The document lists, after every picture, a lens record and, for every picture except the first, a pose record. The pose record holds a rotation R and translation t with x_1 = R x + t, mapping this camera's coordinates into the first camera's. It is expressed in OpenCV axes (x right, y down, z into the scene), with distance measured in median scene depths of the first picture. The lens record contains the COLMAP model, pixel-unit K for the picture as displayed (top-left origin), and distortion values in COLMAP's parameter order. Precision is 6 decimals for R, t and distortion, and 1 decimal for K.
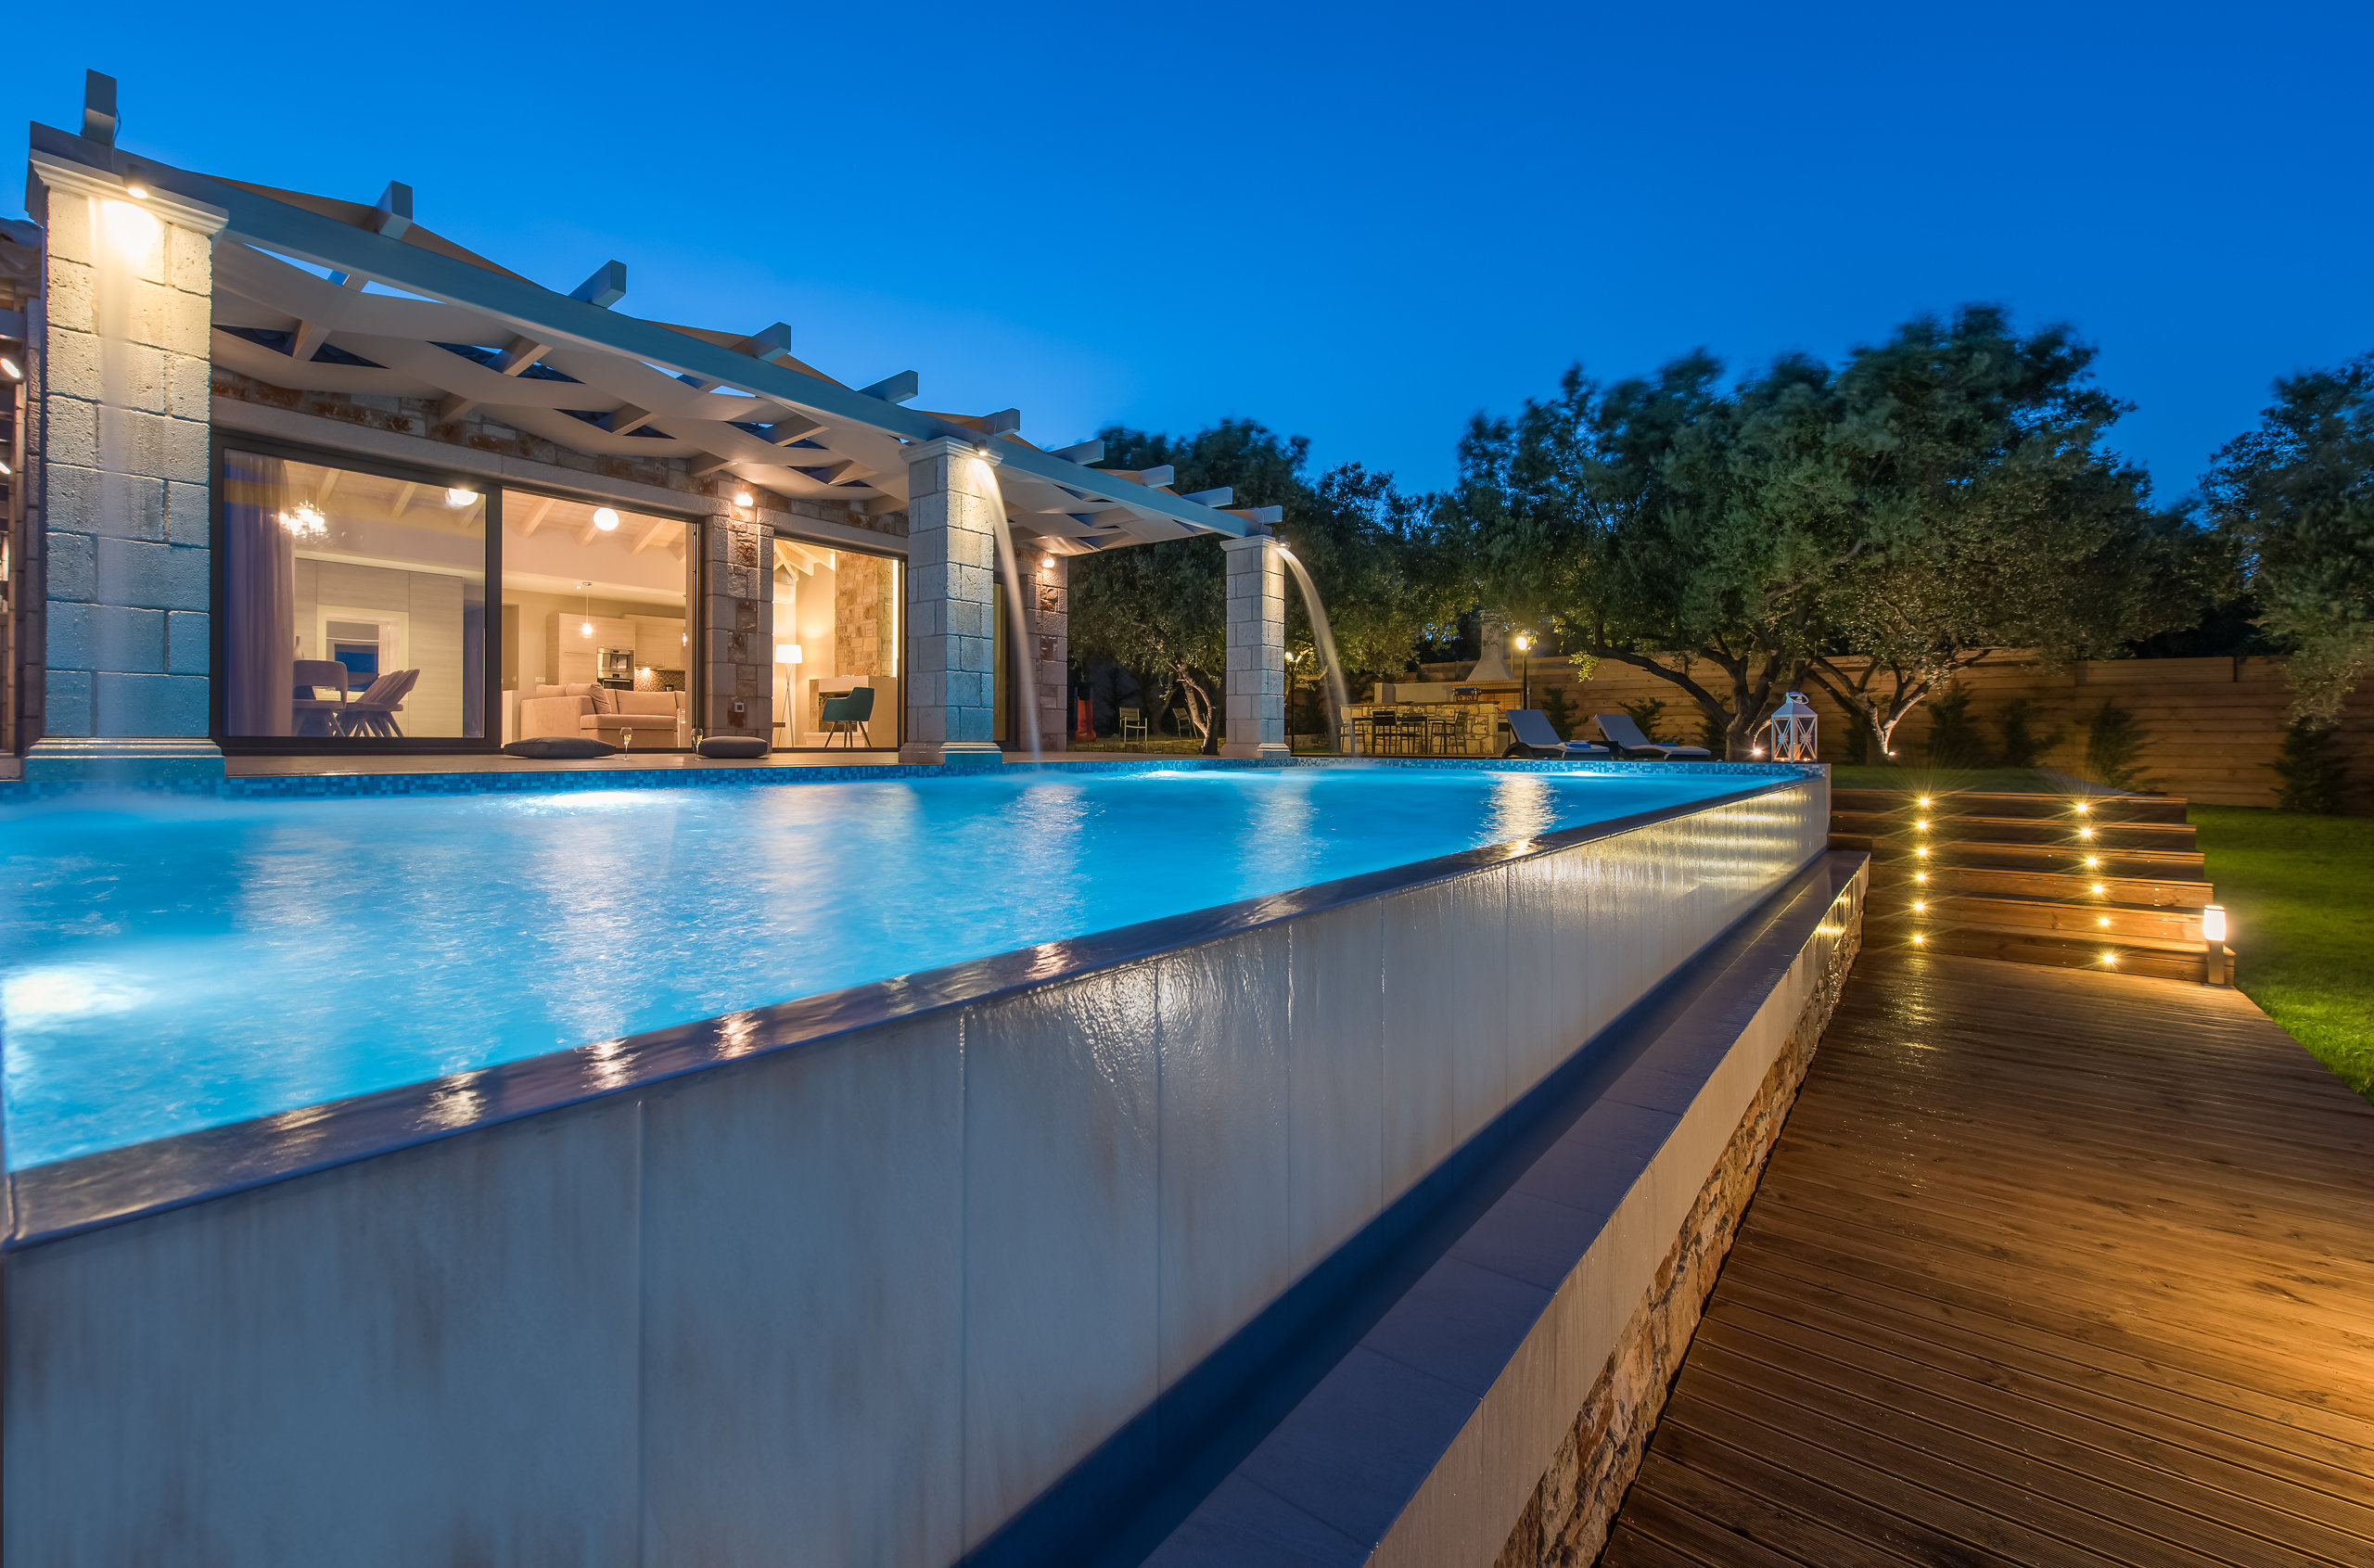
lens RADIAL K [[930.3, 0, 1136.1], [0, 930.3, 737.1], [0, 0, 1]] dist [0.002262, 0.000195]
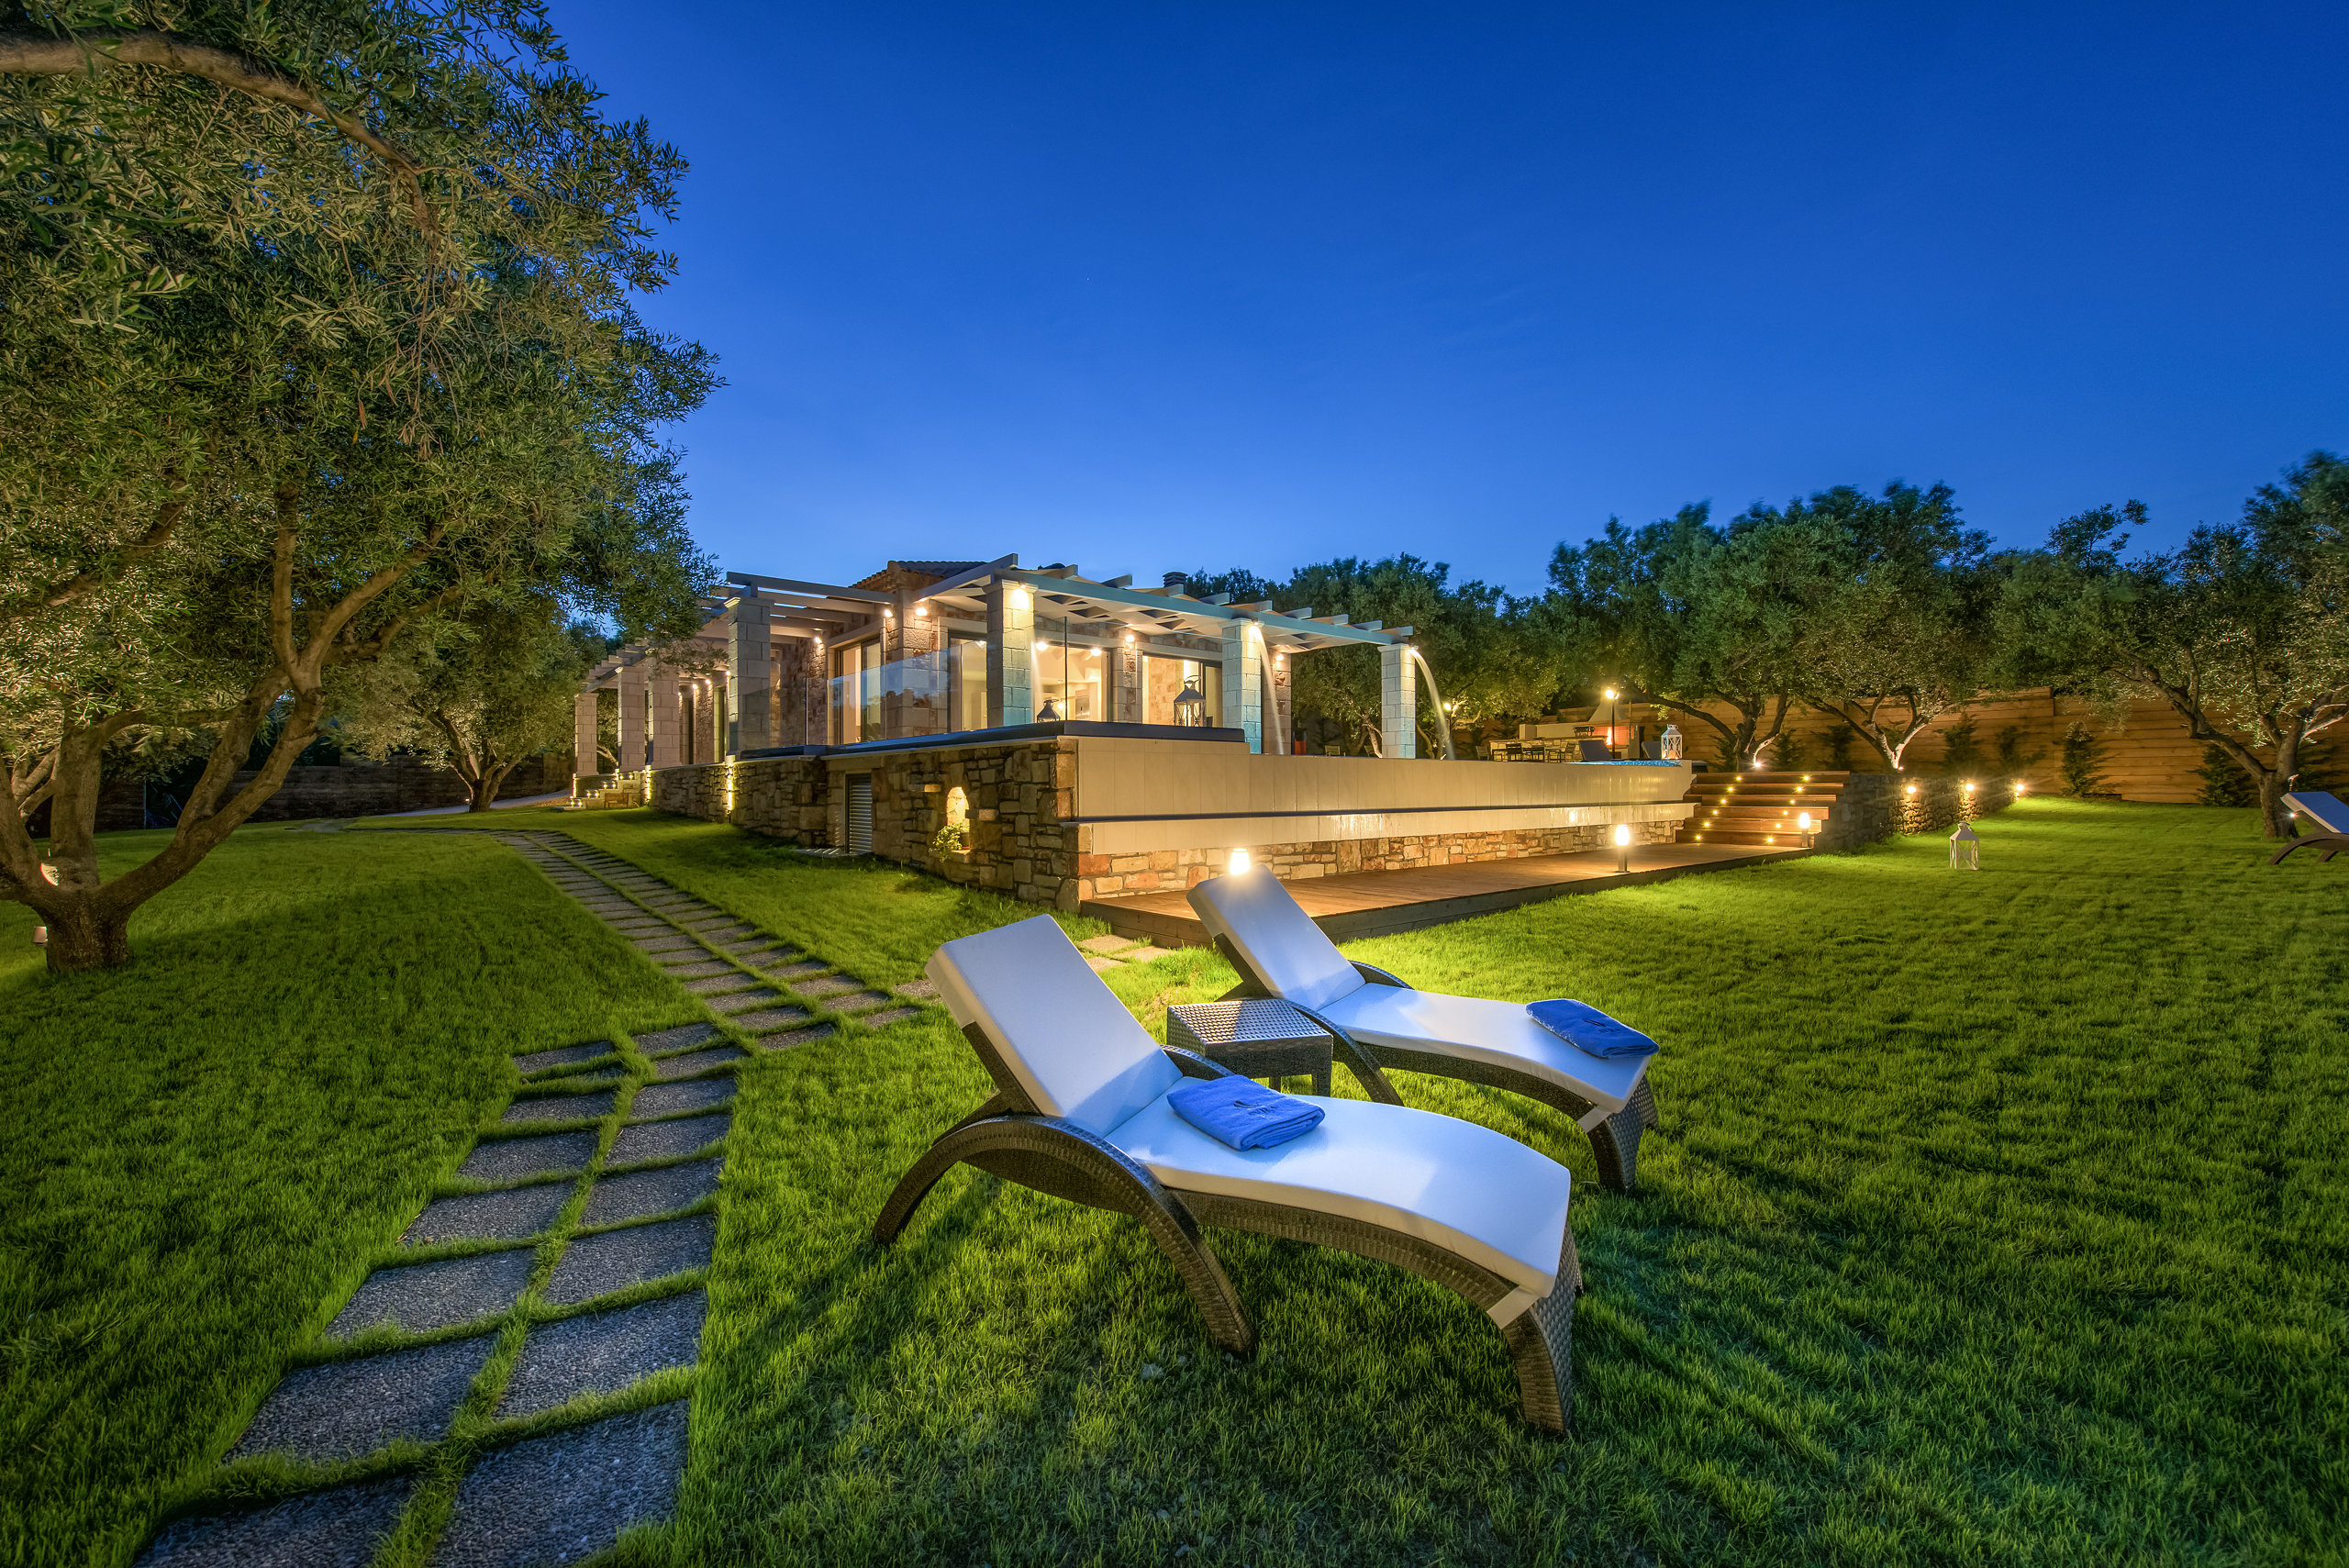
lens RADIAL K [[942.3, 0, 1177.9], [0, 942.3, 768.9], [0, 0, 1]] dist [0.009593, -0.000933]
pose [[0.983632, -0.011640, -0.179814, 0.027575], [0.008266, 0.999776, -0.019502, 0.044669], [0.180000, 0.017696, 0.983507, -0.658653]]
